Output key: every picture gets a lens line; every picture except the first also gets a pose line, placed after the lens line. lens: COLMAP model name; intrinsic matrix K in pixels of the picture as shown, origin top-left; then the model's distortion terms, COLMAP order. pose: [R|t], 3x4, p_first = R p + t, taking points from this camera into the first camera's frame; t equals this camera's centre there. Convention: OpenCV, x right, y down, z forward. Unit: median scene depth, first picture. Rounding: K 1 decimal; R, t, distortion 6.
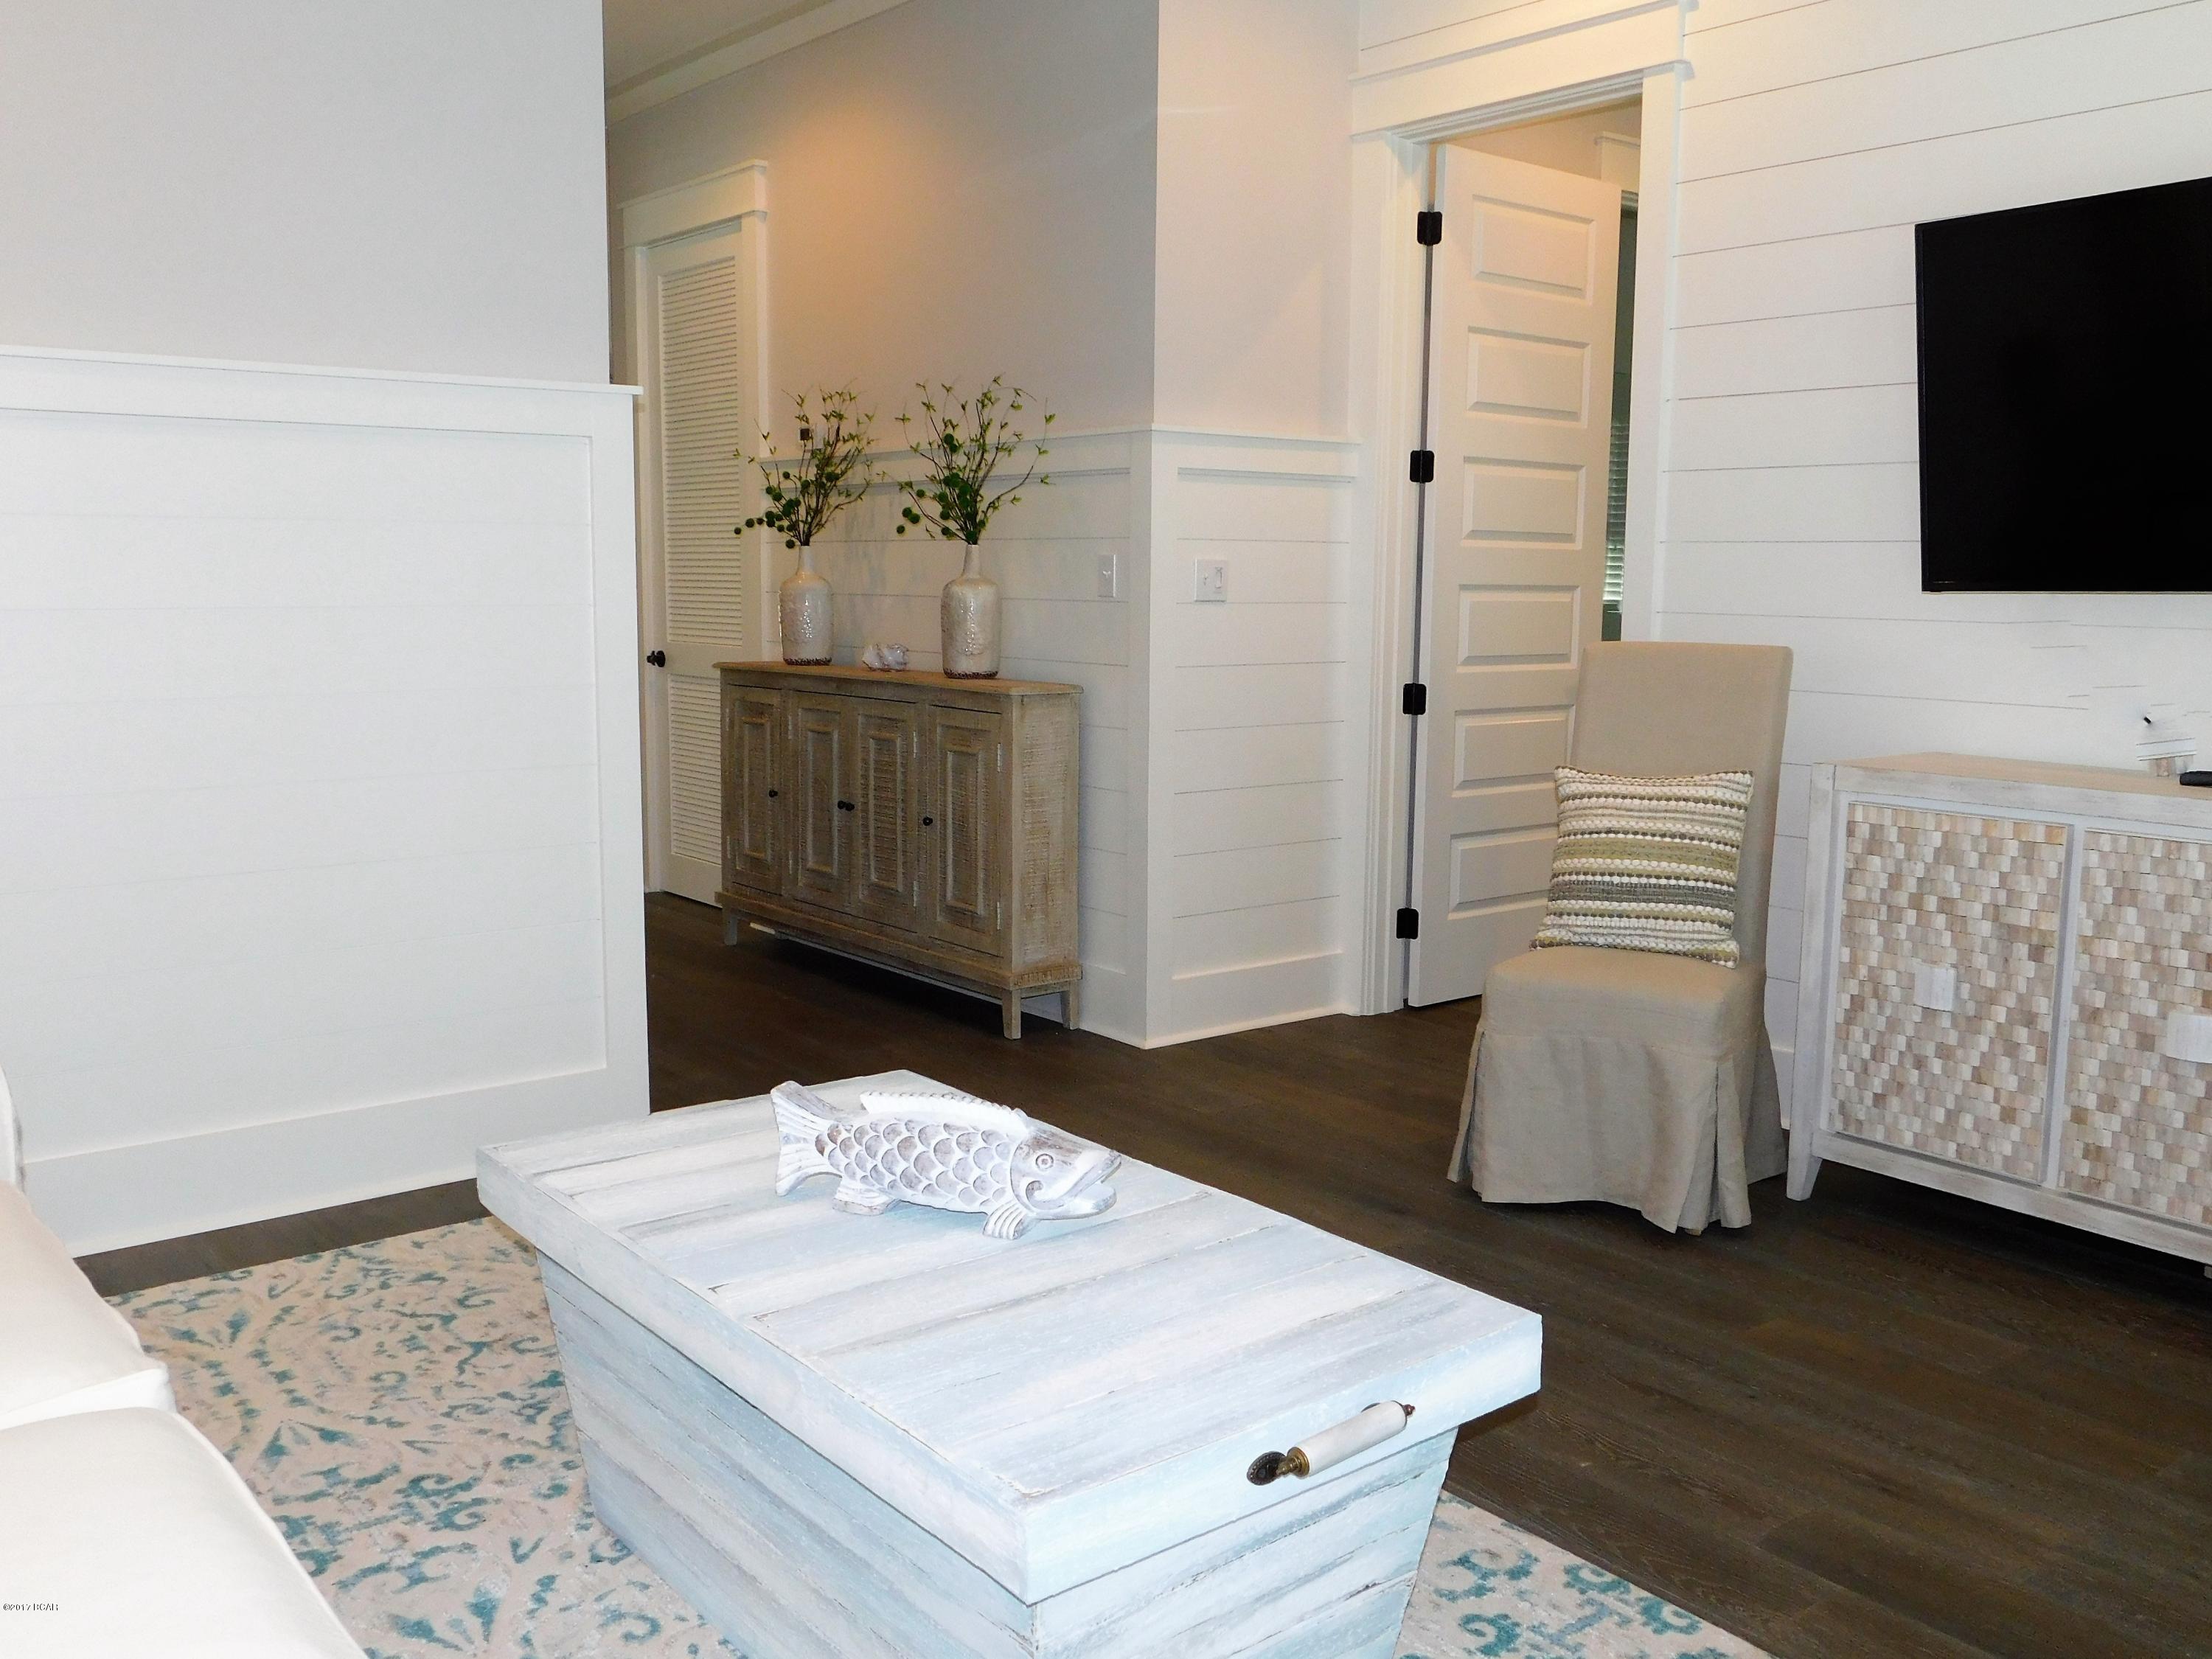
lens RADIAL K [[1912.7, 0, 1106.0], [0, 1912.7, 829.5], [0, 0, 1]] dist [-0.013096, -0.006861]
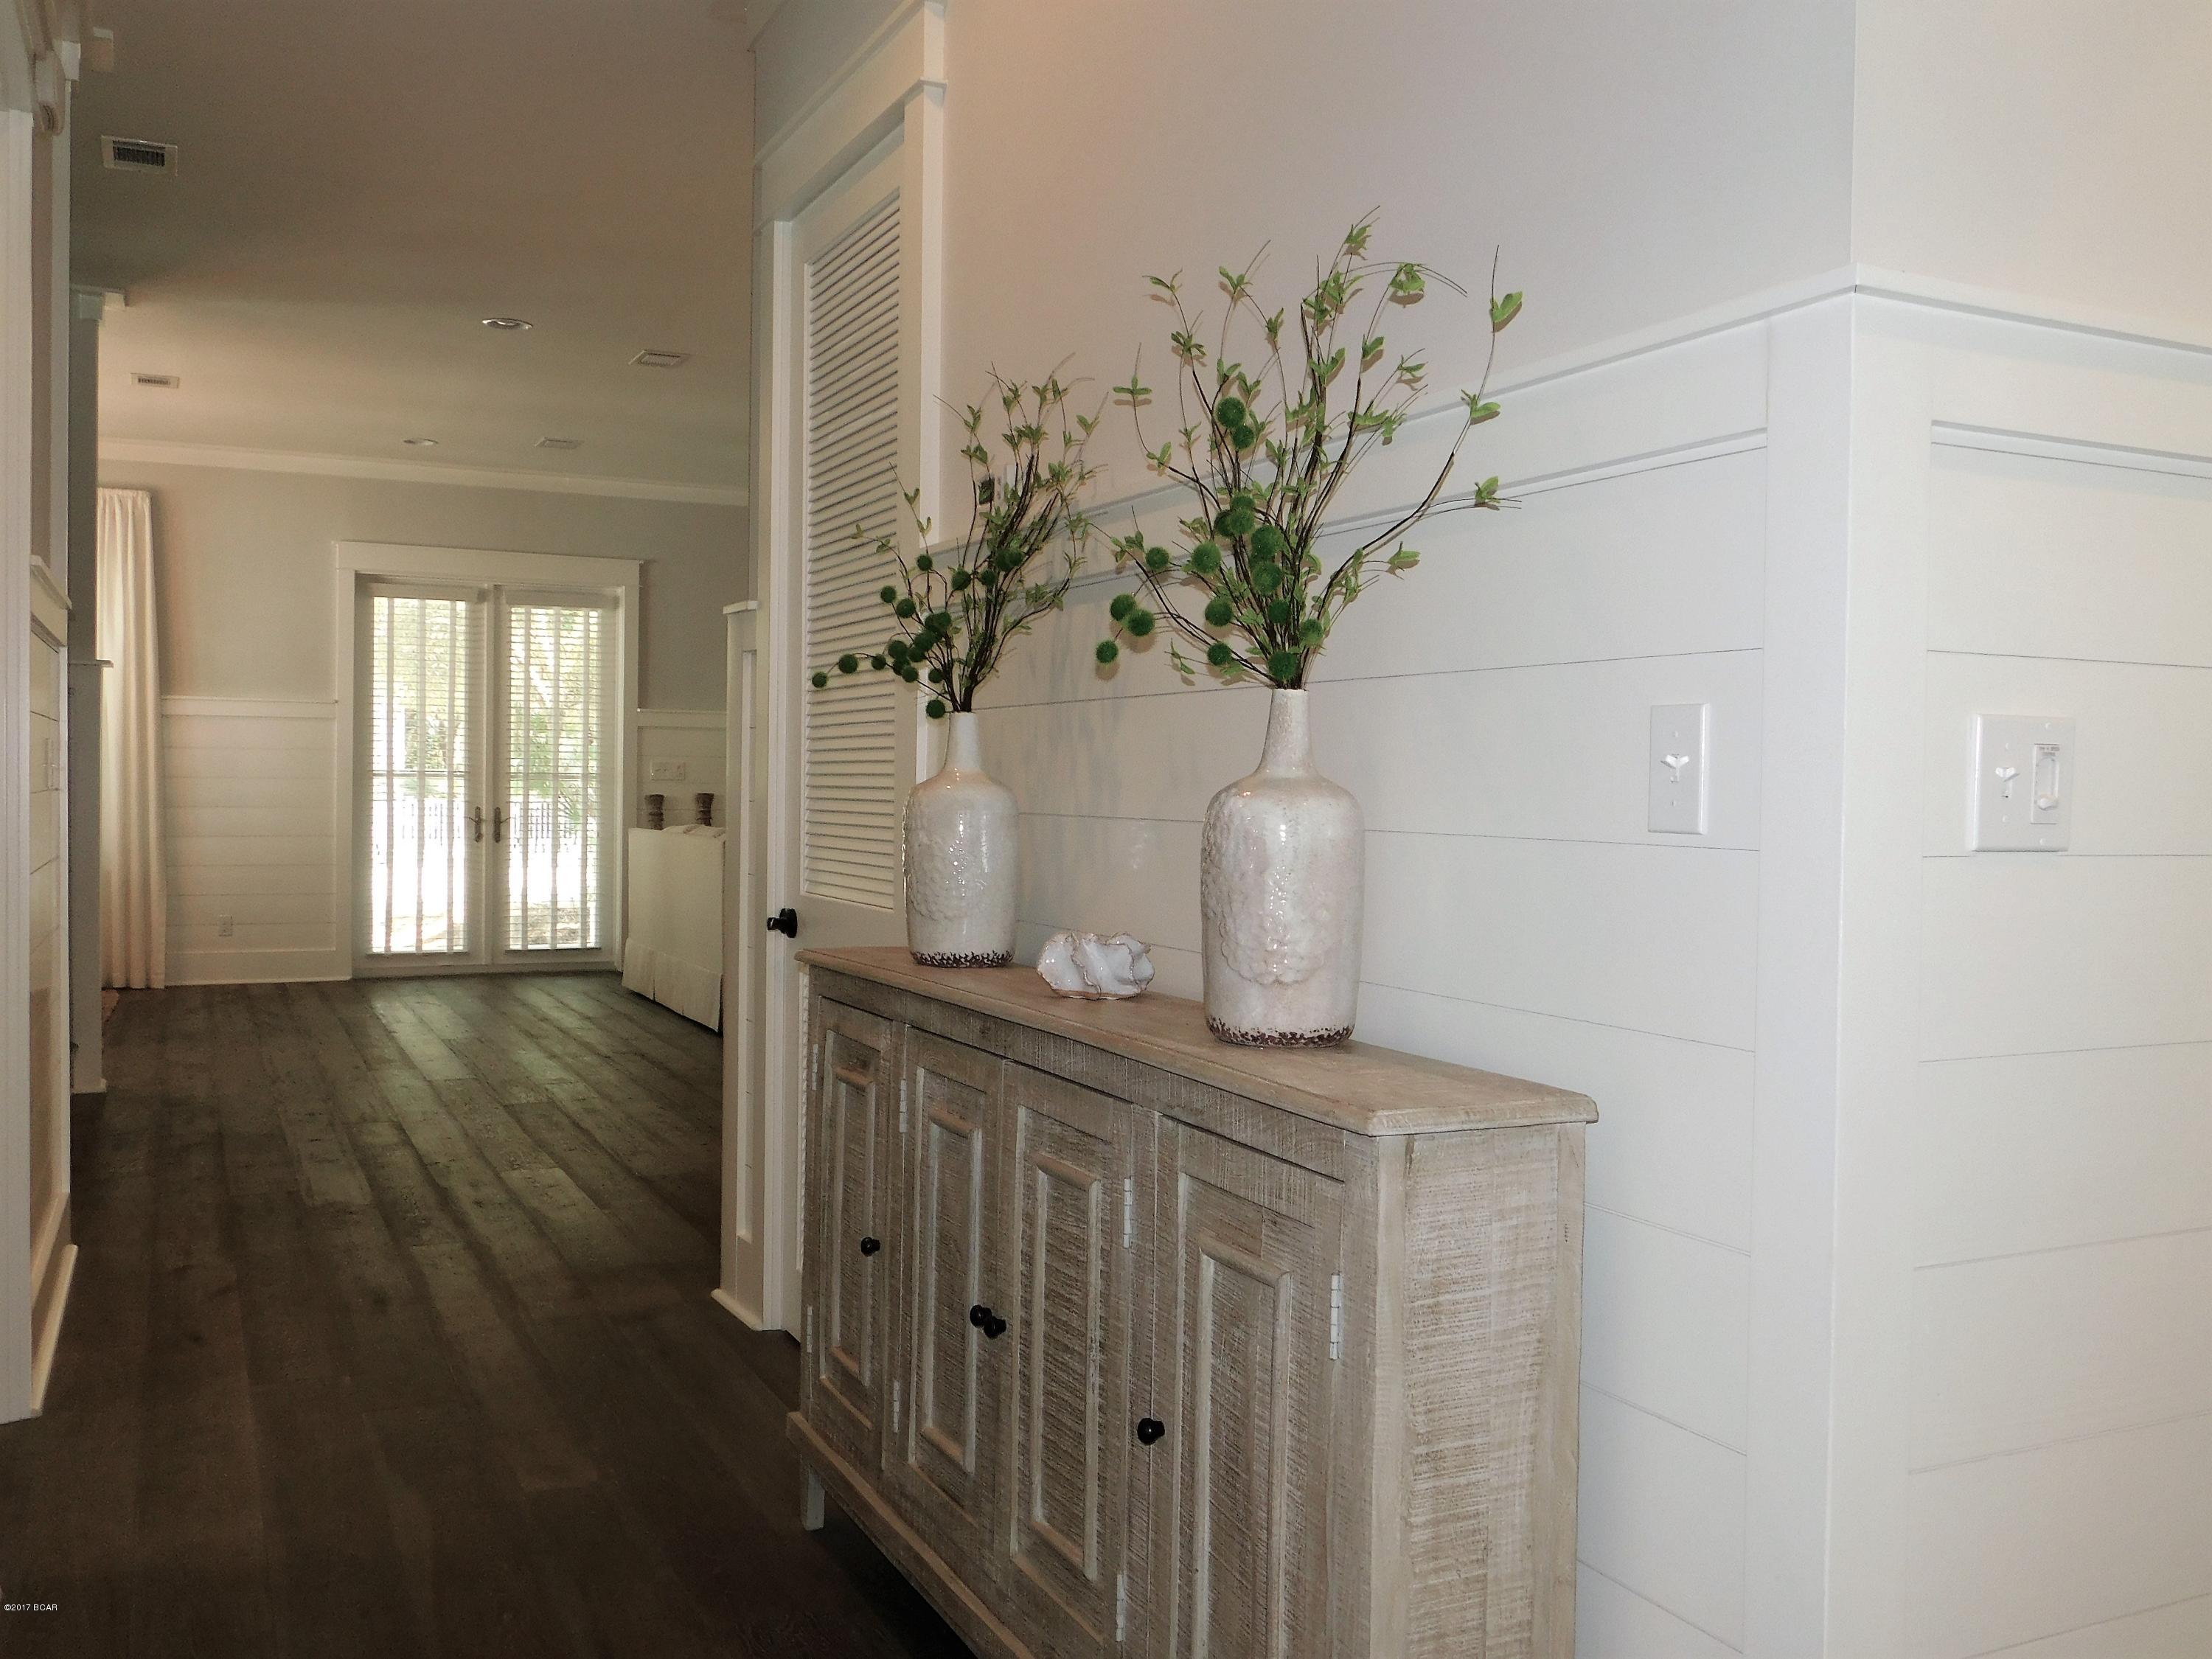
lens RADIAL K [[1912.7, 0, 1106.0], [0, 1912.7, 829.5], [0, 0, 1]] dist [-0.013096, -0.006861]
pose [[0.975625, 0.010476, -0.219194, -0.021820], [-0.034730, 0.993642, -0.107092, -0.079549], [0.216678, 0.112094, 0.969786, 0.624885]]
